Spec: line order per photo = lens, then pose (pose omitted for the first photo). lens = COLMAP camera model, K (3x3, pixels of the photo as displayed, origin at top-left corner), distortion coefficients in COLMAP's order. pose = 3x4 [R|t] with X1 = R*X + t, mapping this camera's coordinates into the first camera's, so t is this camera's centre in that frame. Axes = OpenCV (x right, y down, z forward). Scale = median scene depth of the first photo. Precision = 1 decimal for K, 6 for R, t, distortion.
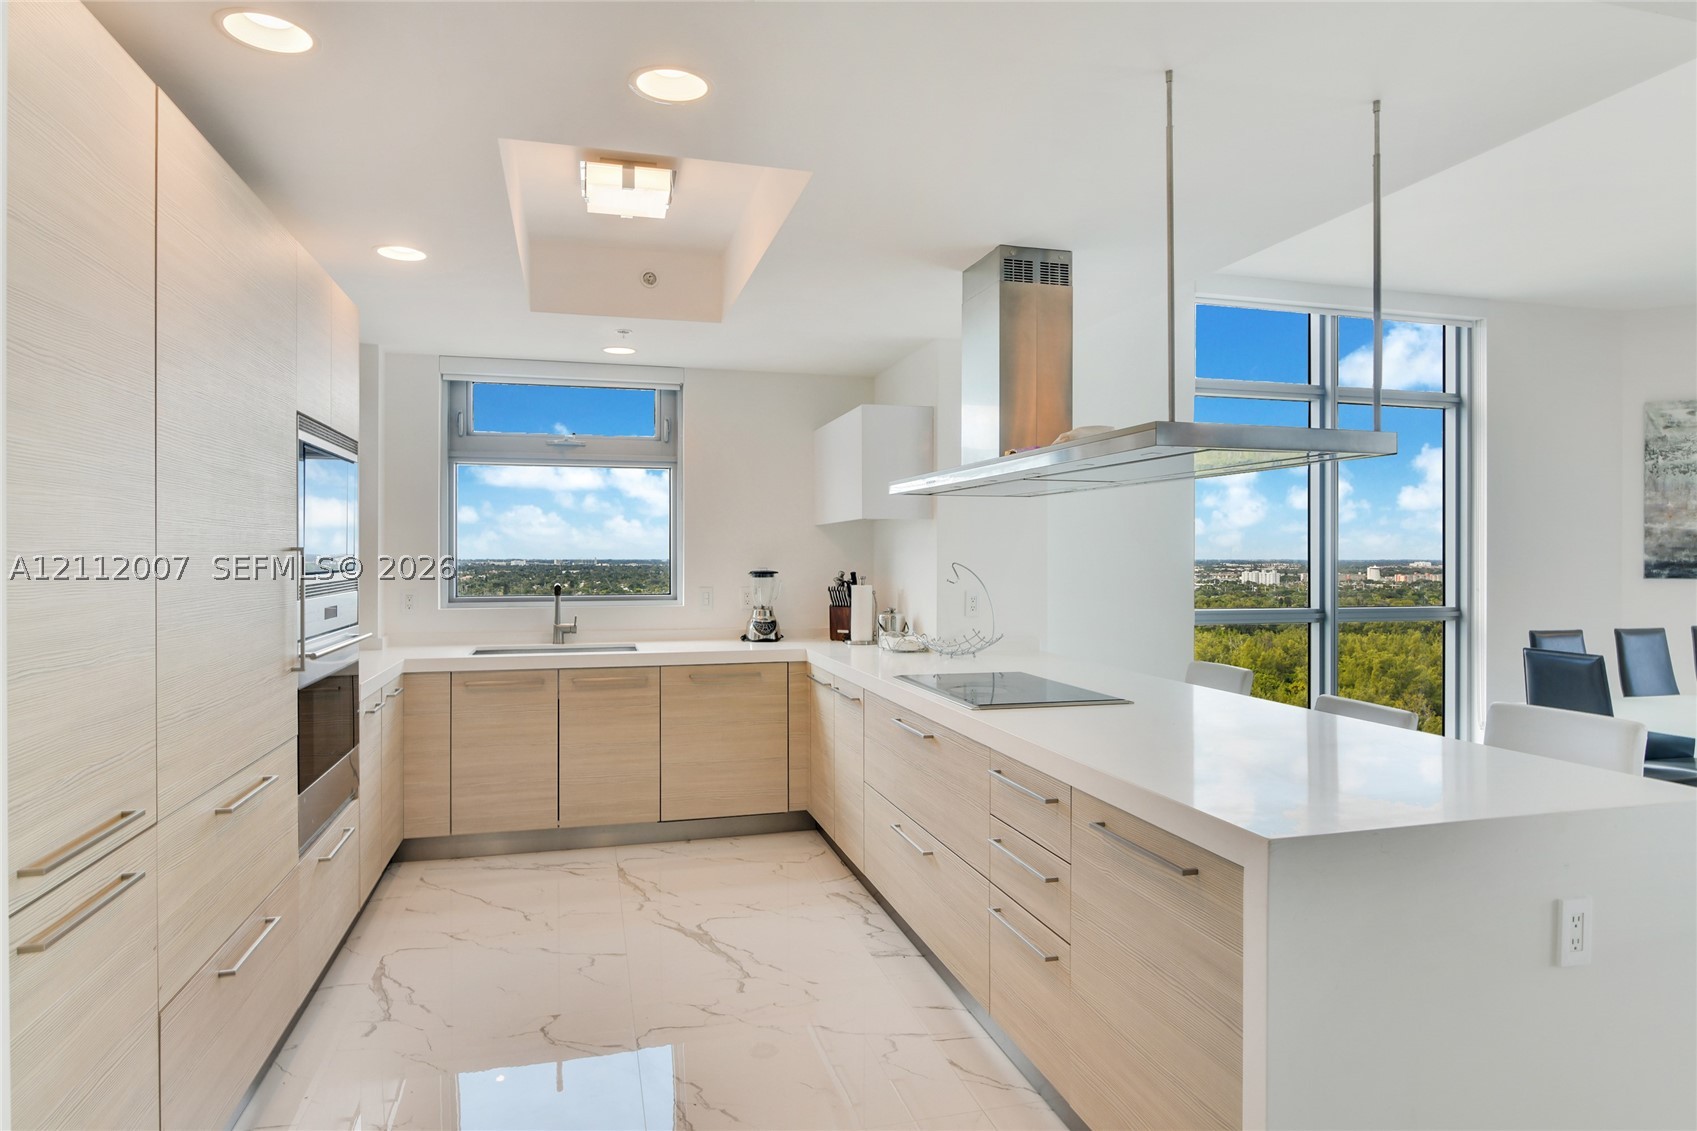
lens RADIAL K [[983.8, 0, 849.5], [0, 983.8, 560.0], [0, 0, 1]] dist [-0.010591, 0.000250]
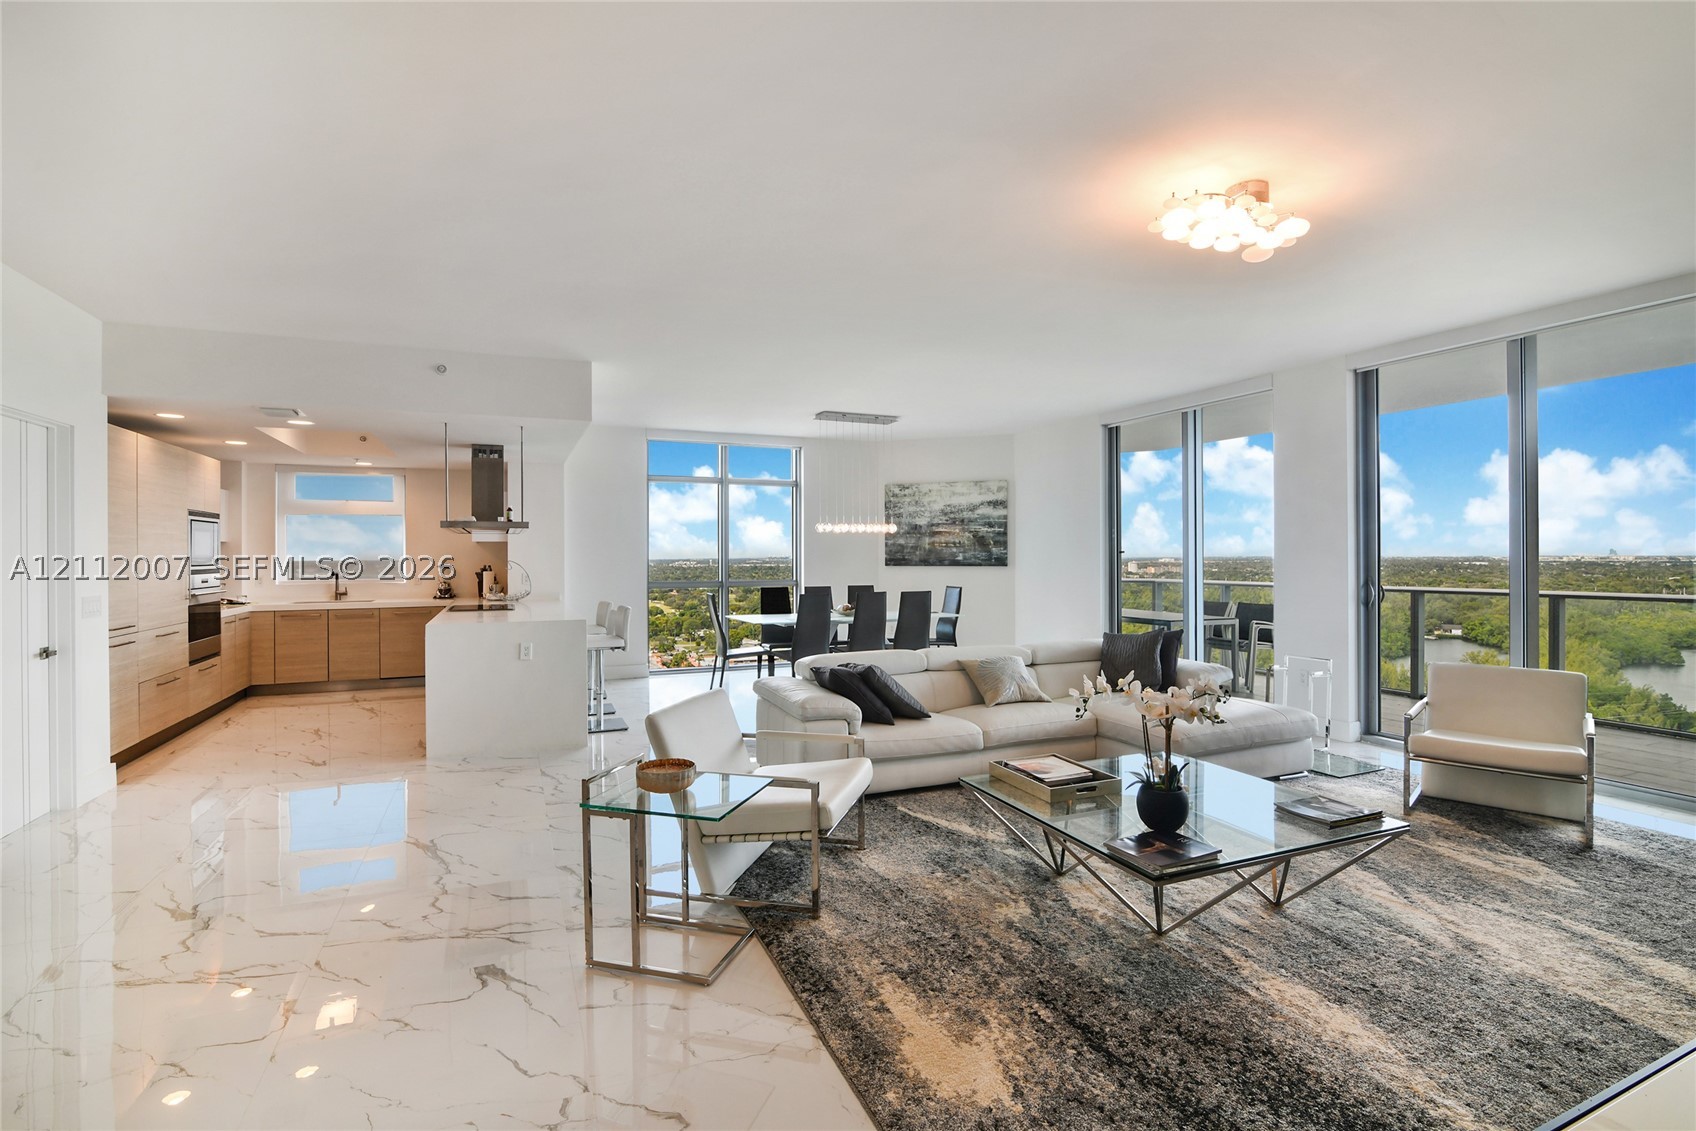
lens RADIAL K [[793.7, 0, 847.8], [0, 793.7, 555.6], [0, 0, 1]] dist [-0.014414, 0.000489]
pose [[0.989894, -0.005593, 0.141700, 0.526676], [0.006146, 0.999975, -0.003465, 0.001974], [-0.141677, 0.004301, 0.989904, -0.798160]]
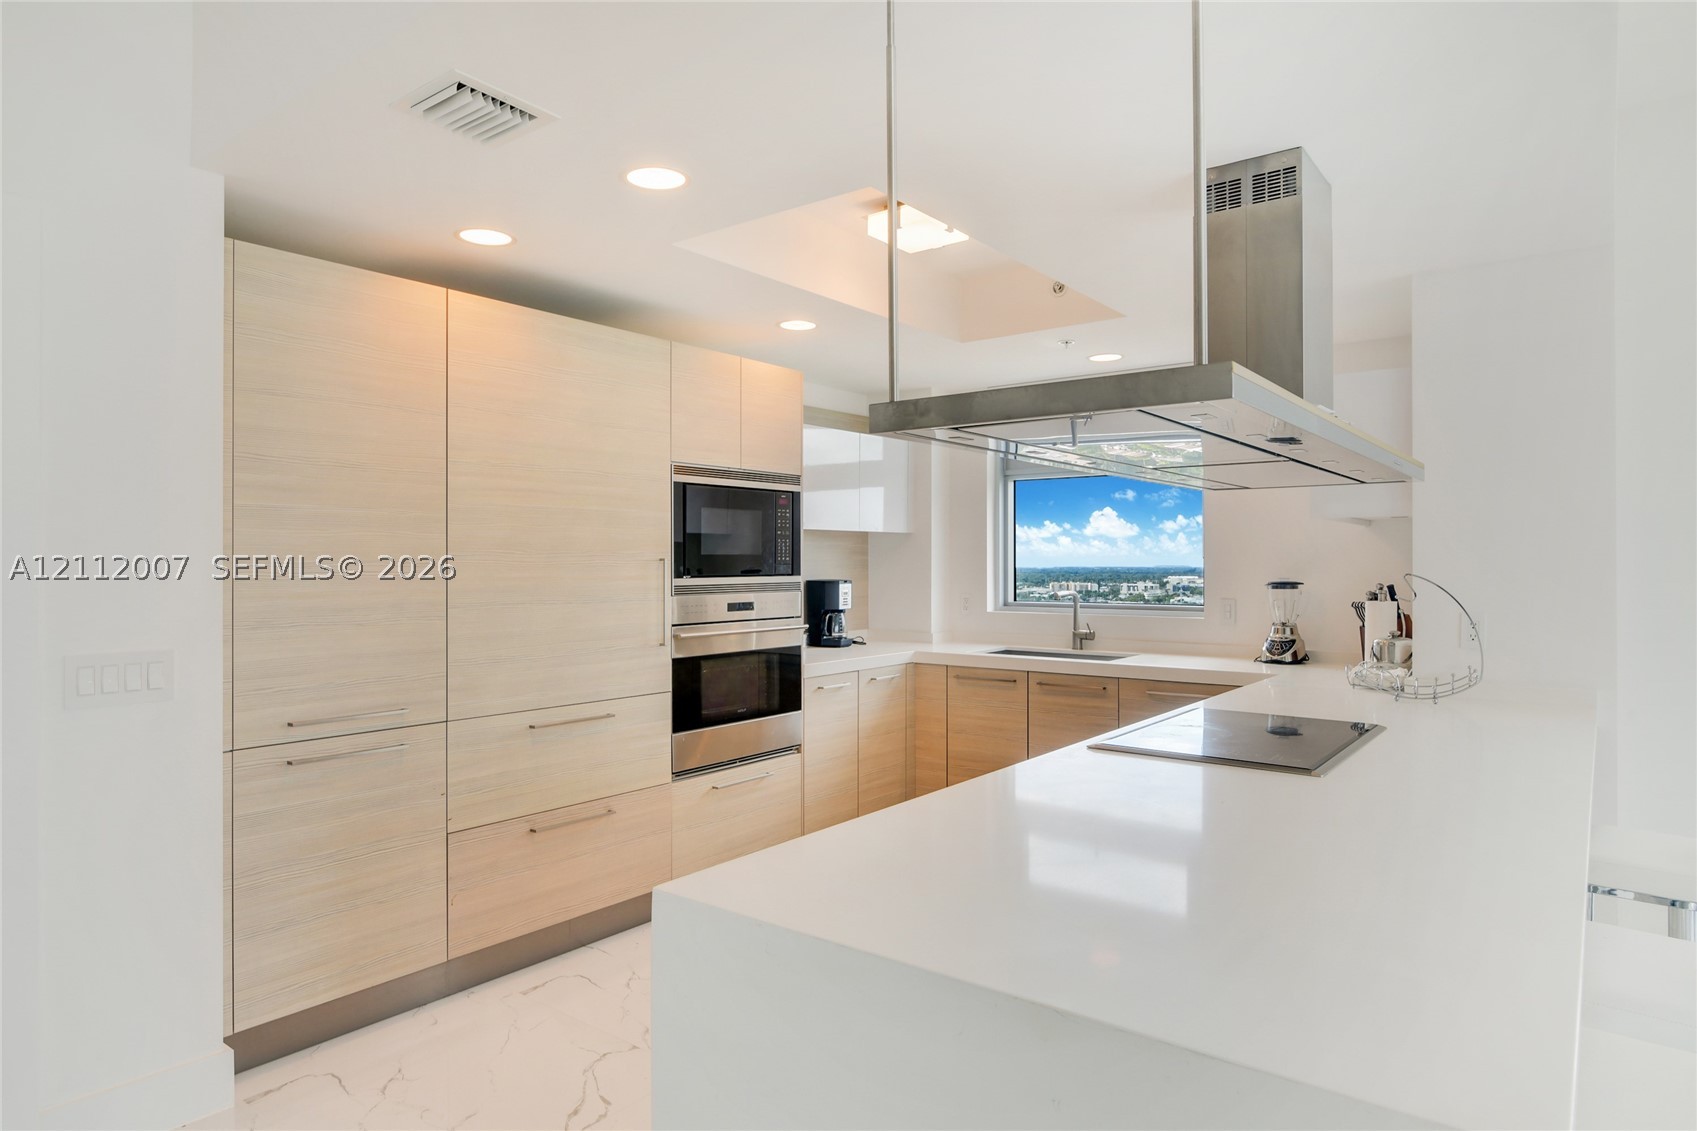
lens RADIAL K [[983.8, 0, 849.5], [0, 983.8, 560.0], [0, 0, 1]] dist [-0.010591, 0.000250]
pose [[0.601577, -0.004745, -0.798801, 0.370787], [-0.002541, 0.999966, -0.007853, 0.000156], [0.798811, 0.006754, 0.601544, 0.180622]]
